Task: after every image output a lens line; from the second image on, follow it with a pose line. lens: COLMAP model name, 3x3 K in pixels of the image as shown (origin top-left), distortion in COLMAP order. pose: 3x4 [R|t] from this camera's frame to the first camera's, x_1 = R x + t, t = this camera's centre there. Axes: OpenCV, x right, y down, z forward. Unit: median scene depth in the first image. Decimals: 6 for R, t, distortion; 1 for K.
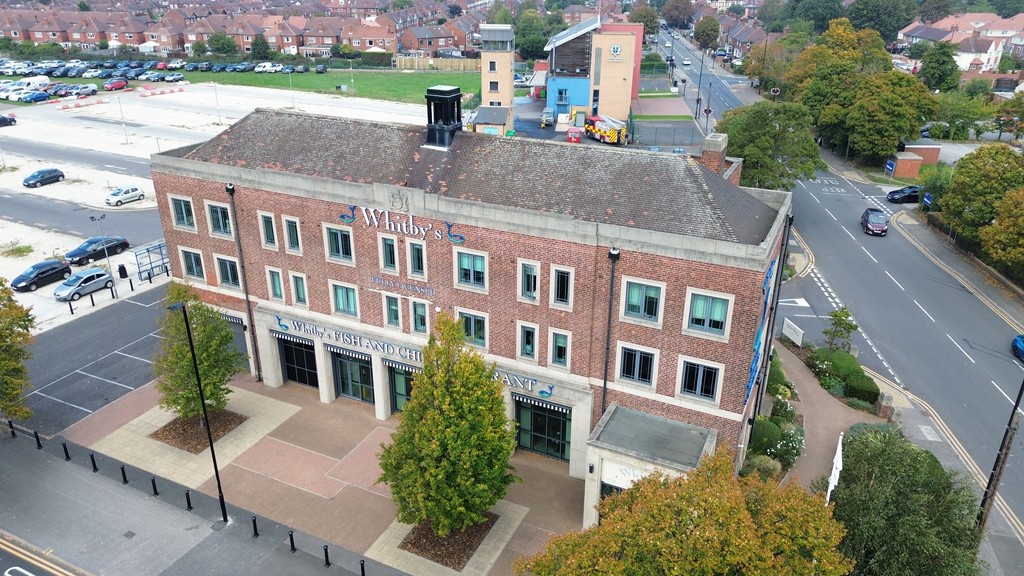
lens RADIAL K [[726.3, 0, 510.9], [0, 726.3, 283.2], [0, 0, 1]] dist [0.079217, -0.073827]
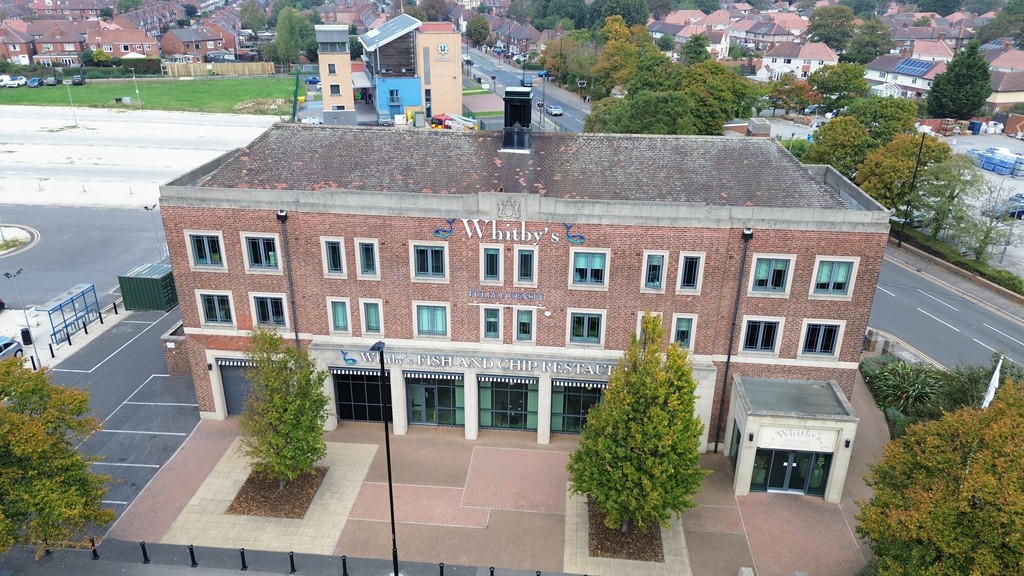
lens RADIAL K [[726.3, 0, 510.9], [0, 726.3, 283.2], [0, 0, 1]] dist [0.079217, -0.073827]
pose [[0.936422, -0.135164, 0.323797, -0.440593], [0.134945, 0.990581, 0.023240, -0.033101], [-0.323888, 0.021932, 0.945841, 0.082347]]
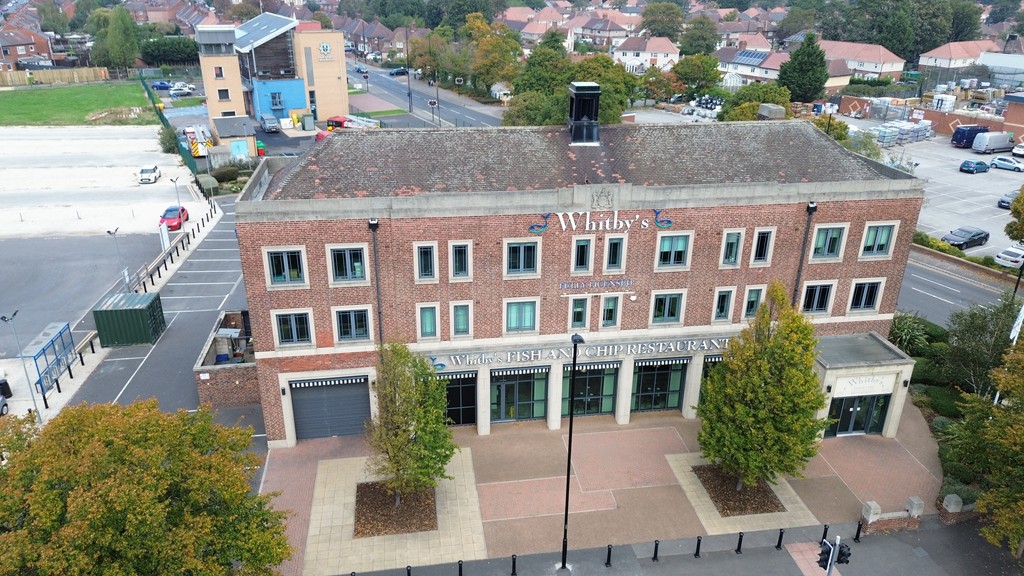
lens RADIAL K [[726.3, 0, 510.9], [0, 726.3, 283.2], [0, 0, 1]] dist [0.079217, -0.073827]
pose [[0.821341, -0.220761, 0.525988, -0.746009], [0.218883, 0.973463, 0.066781, -0.087079], [-0.526772, 0.060280, 0.847866, 0.208839]]
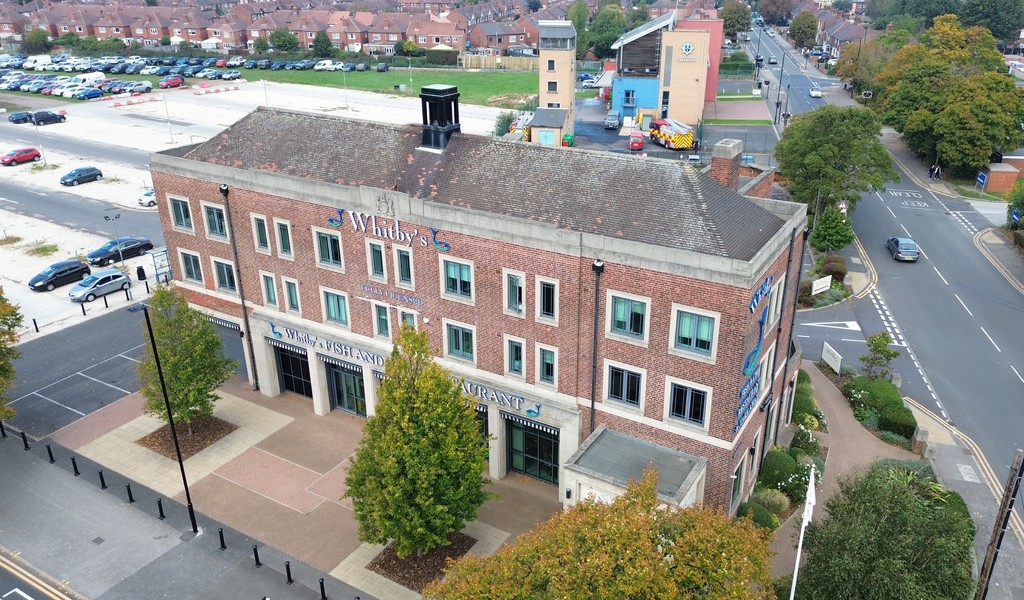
lens RADIAL K [[778.4, 0, 541.8], [0, 778.4, 298.5], [0, 0, 1]] dist [0.078244, -0.075890]
pose [[0.997264, 0.027365, -0.068673, 0.114310], [-0.027319, 0.999625, 0.001614, 0.001787], [0.068692, 0.000266, 0.997638, -0.004604]]
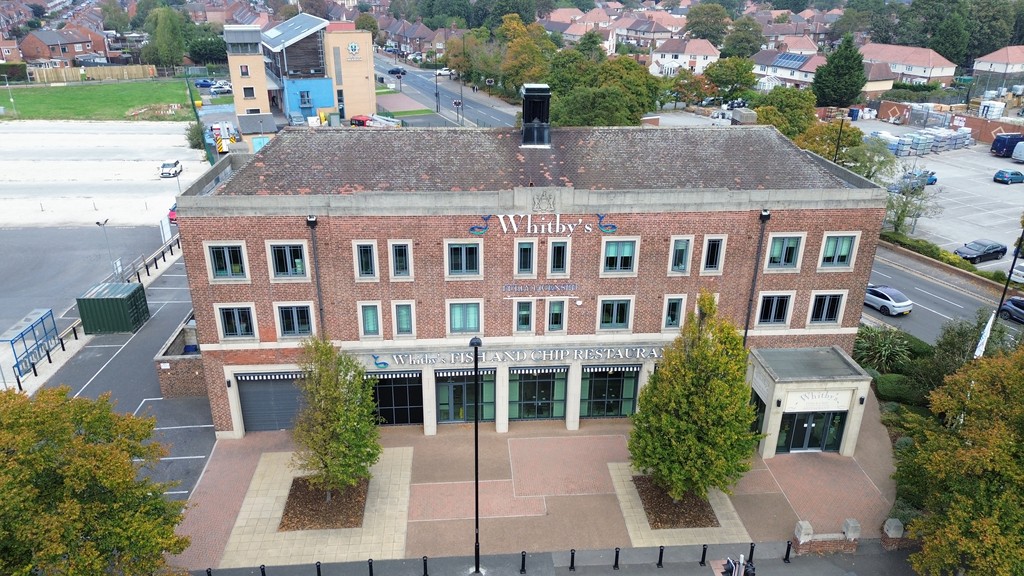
lens RADIAL K [[726.3, 0, 510.9], [0, 726.3, 283.2], [0, 0, 1]] dist [0.079217, -0.073827]
pose [[0.862843, -0.194717, 0.466462, -0.623294], [0.193596, 0.979761, 0.050880, -0.058439], [-0.466929, 0.046404, 0.883077, 0.141614]]
